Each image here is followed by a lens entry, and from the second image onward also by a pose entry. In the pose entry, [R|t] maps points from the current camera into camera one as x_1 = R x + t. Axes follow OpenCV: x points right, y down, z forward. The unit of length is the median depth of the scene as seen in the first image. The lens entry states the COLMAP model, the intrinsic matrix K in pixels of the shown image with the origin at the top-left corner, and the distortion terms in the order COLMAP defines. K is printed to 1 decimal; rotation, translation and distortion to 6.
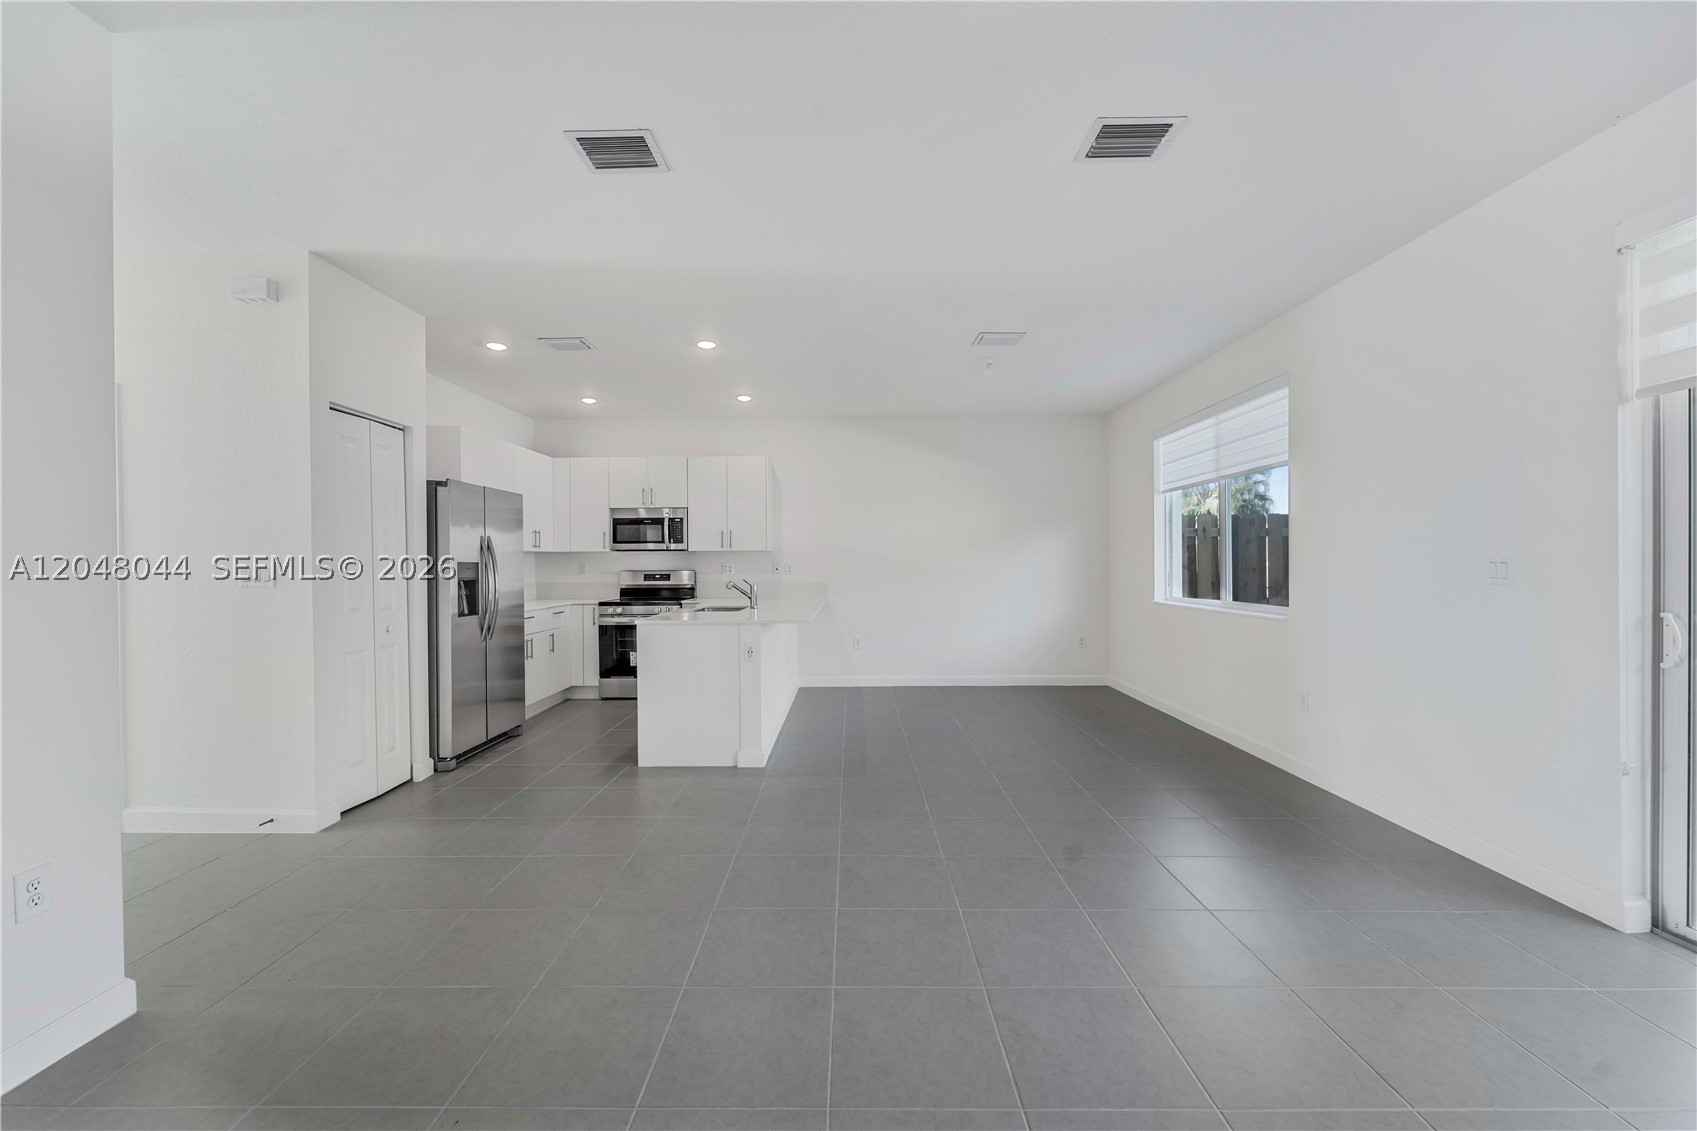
lens RADIAL K [[678.3, 0, 849.6], [0, 678.3, 567.3], [0, 0, 1]] dist [-0.001510, -0.001248]
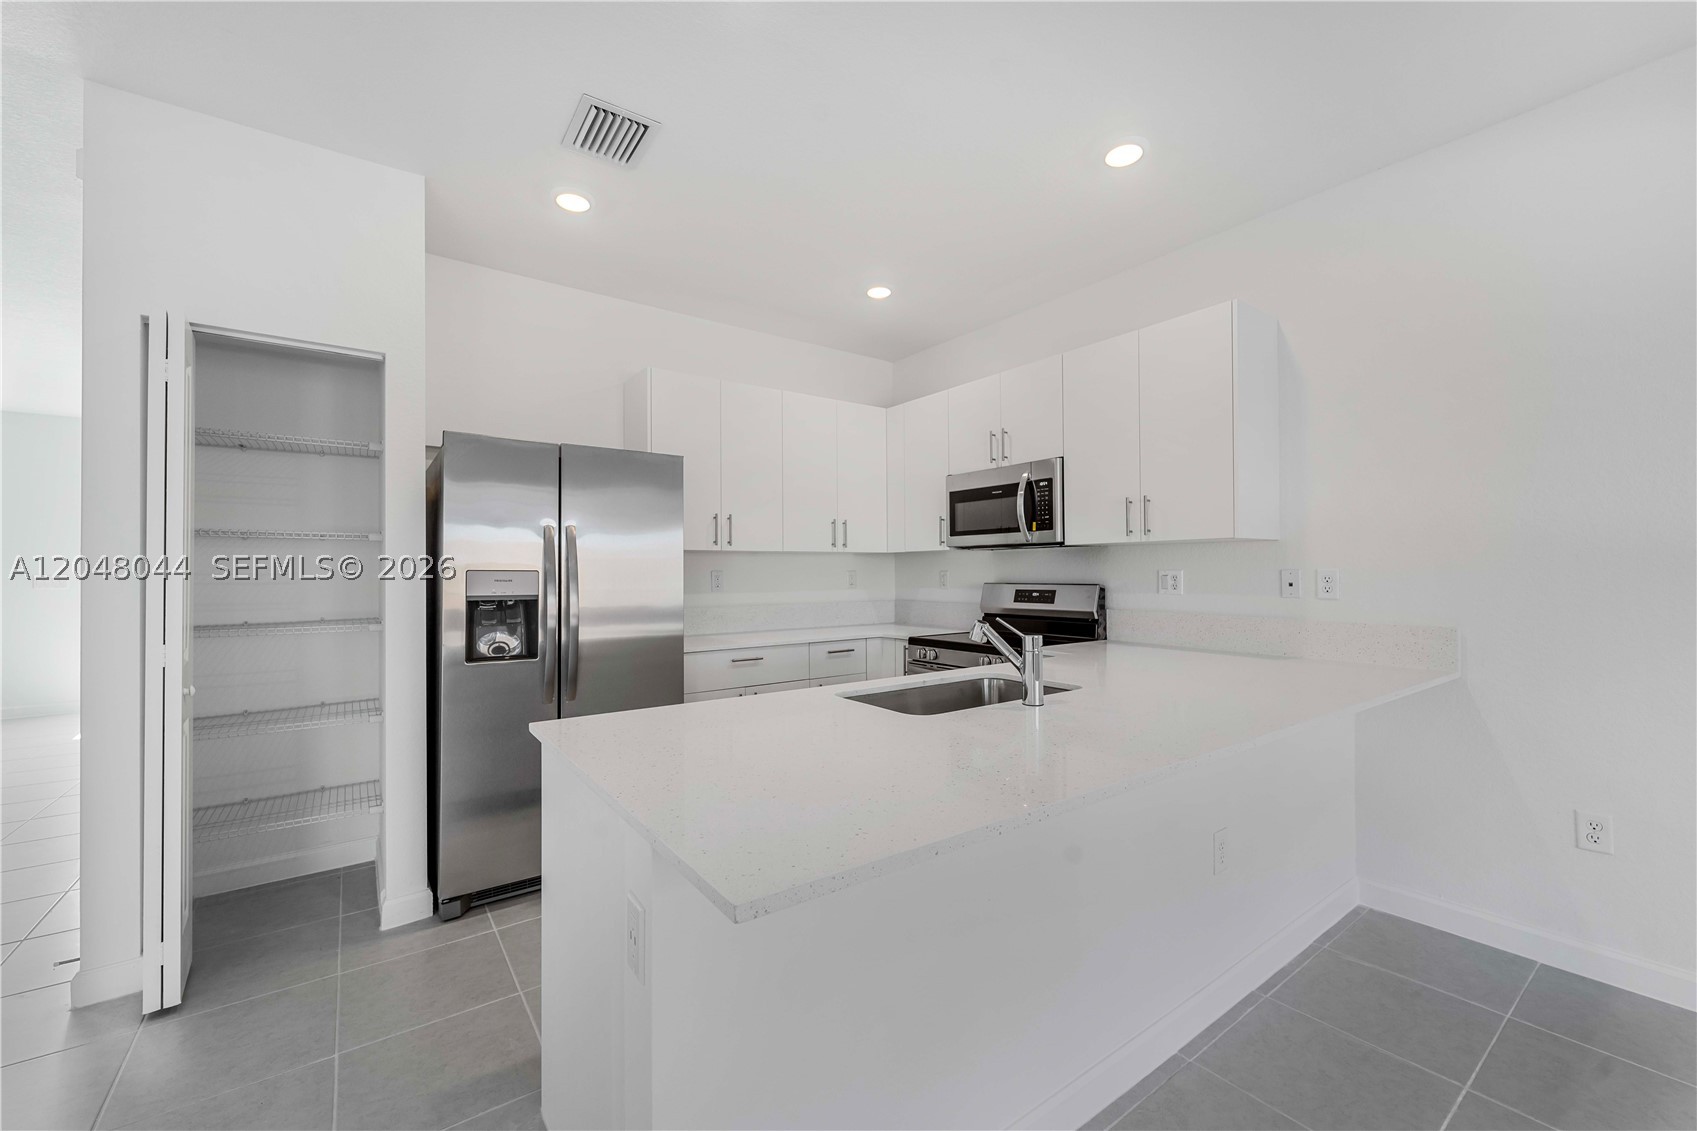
lens RADIAL K [[678.3, 0, 834.3], [0, 678.3, 565.6], [0, 0, 1]] dist [-0.001510, -0.001248]
pose [[0.585957, -0.004571, -0.810329, 0.062949], [-0.001987, 0.999973, -0.007077, -0.005709], [0.810340, 0.005757, 0.585932, 0.599009]]
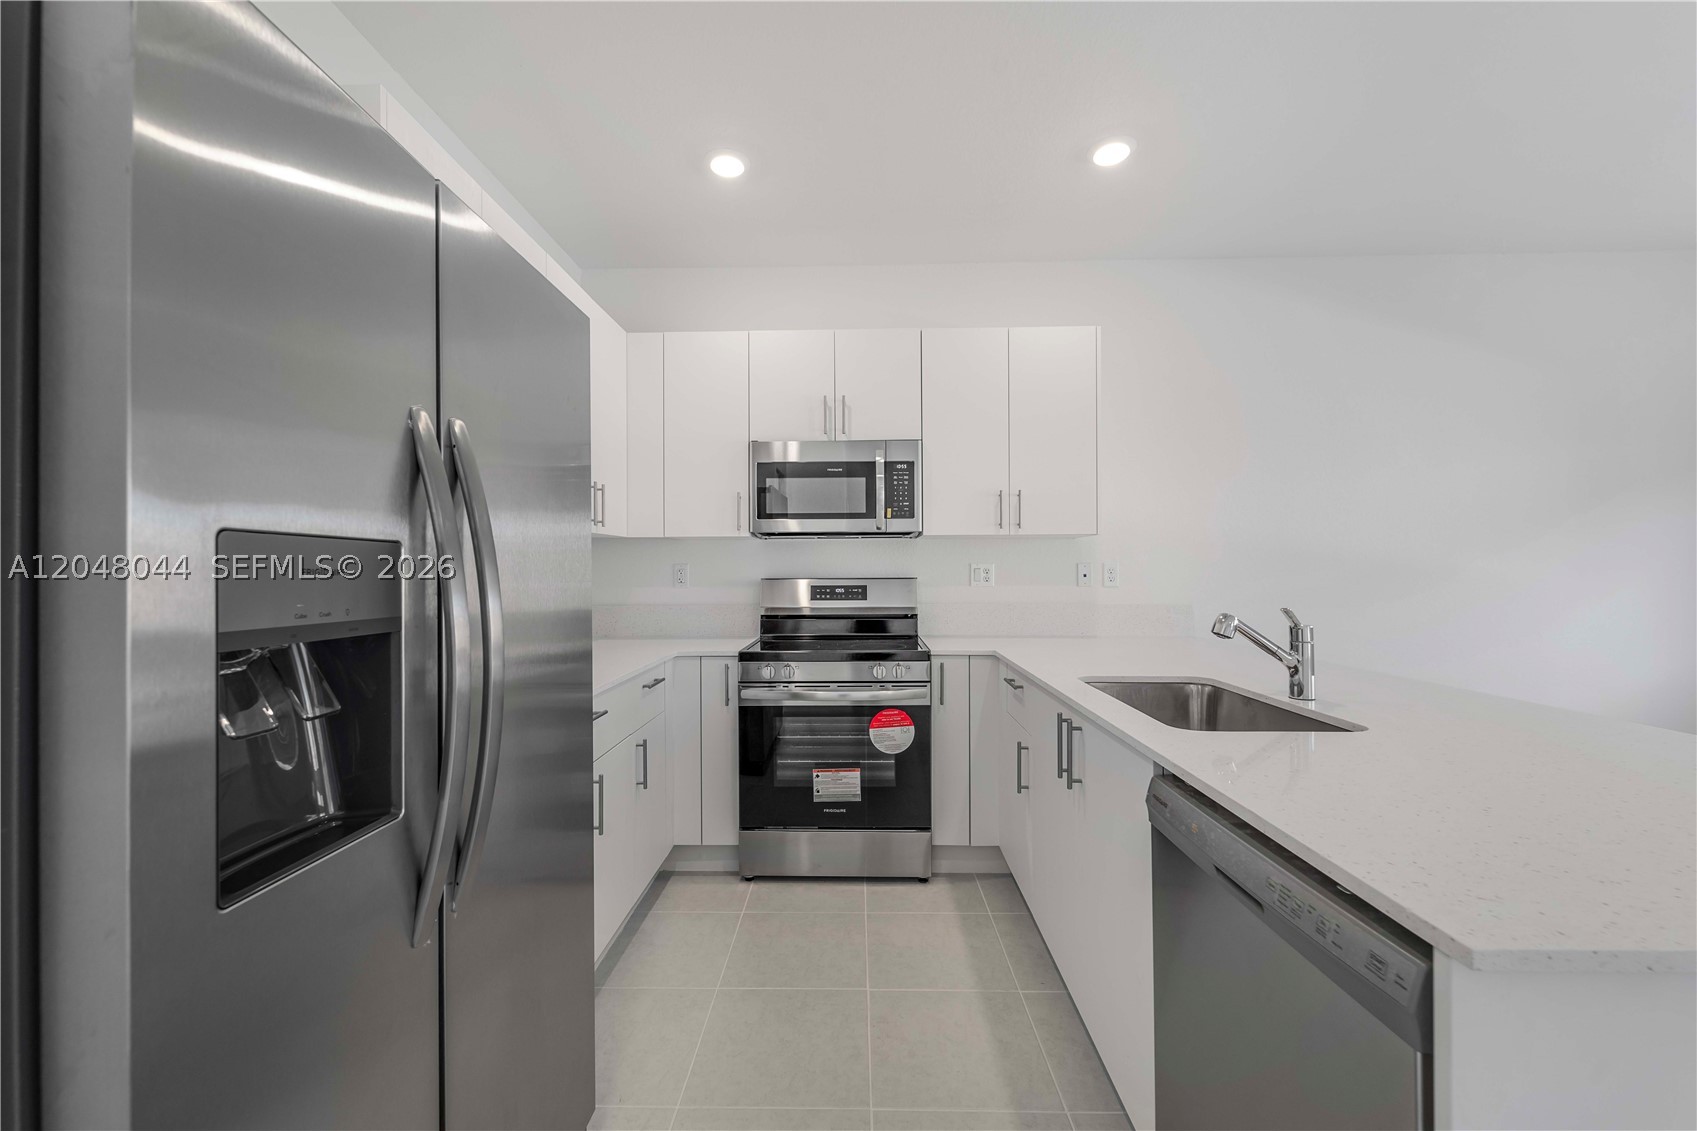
lens RADIAL K [[678.3, 0, 850.2], [0, 678.3, 565.2], [0, 0, 1]] dist [-0.001510, -0.001248]
pose [[0.999904, 0.002458, -0.013634, -0.290254], [-0.002604, 0.999939, -0.010719, 0.000733], [0.013607, 0.010753, 0.999850, 0.564398]]
